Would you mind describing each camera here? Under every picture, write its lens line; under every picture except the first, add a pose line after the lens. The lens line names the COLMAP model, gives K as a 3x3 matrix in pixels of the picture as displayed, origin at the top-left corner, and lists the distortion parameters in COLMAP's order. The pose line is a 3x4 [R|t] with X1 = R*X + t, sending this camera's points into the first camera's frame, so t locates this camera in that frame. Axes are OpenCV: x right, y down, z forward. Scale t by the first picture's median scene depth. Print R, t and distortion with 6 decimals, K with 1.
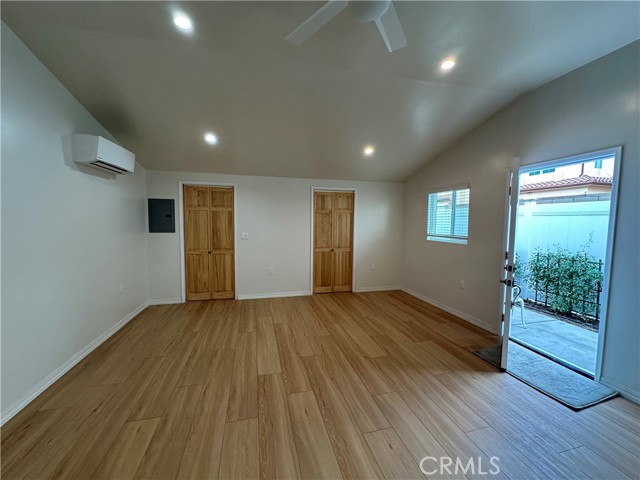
lens RADIAL K [[253.8, 0, 320.0], [0, 253.8, 240.0], [0, 0, 1]] dist [-0.001684, 0.000031]
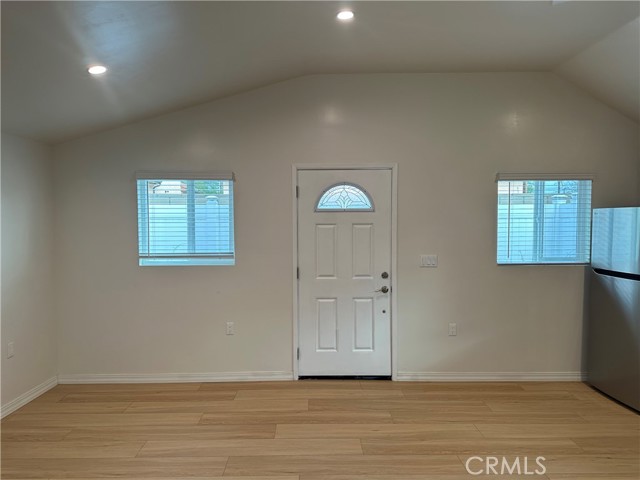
lens RADIAL K [[445.0, 0, 320.0], [0, 445.0, 240.0], [0, 0, 1]] dist [0.098868, -0.139211]
pose [[0.235131, -0.041524, 0.971076, -0.403202], [0.078810, 0.996612, 0.023533, -0.046759], [-0.968763, 0.070998, 0.237606, 0.417584]]
